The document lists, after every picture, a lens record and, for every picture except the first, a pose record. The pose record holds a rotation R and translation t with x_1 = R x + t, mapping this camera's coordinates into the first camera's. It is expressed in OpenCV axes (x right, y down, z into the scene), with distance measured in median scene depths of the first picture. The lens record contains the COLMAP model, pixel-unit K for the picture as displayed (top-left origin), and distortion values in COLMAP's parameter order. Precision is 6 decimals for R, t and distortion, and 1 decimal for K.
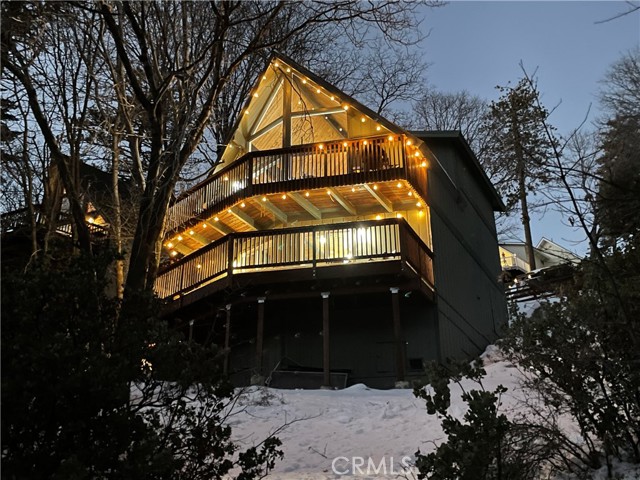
lens RADIAL K [[657.5, 0, 320.0], [0, 657.5, 240.0], [0, 0, 1]] dist [0.001814, 0.001746]
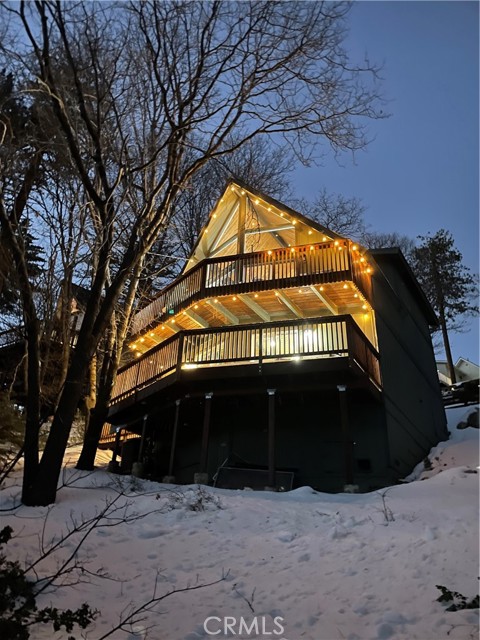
lens RADIAL K [[472.7, 0, 240.0], [0, 472.7, 320.0], [0, 0, 1]] dist [0.043015, -0.111817]
pose [[0.996438, 0.005660, -0.084142, 0.018676], [-0.013429, 0.995664, -0.092051, 0.038283], [0.083256, 0.092853, 0.992193, 0.248279]]
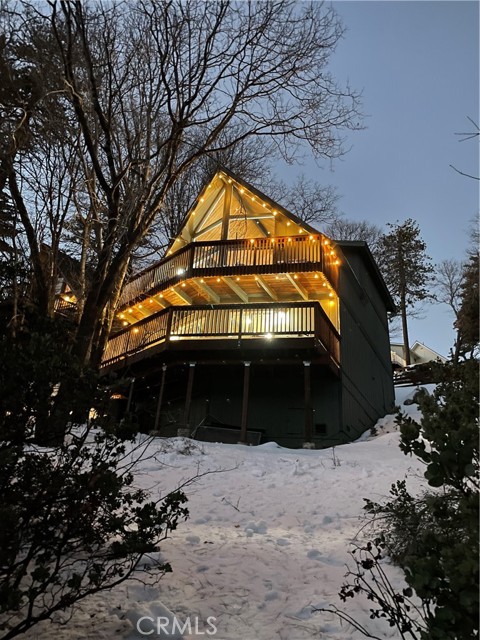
lens RADIAL K [[480.3, 0, 240.0], [0, 480.3, 320.0], [0, 0, 1]] dist [0.001391, -0.004157]
pose [[0.997438, 0.070553, -0.011851, -0.000212], [-0.070926, 0.996878, -0.034703, 0.033913], [0.009366, 0.035454, 0.999327, 0.132587]]
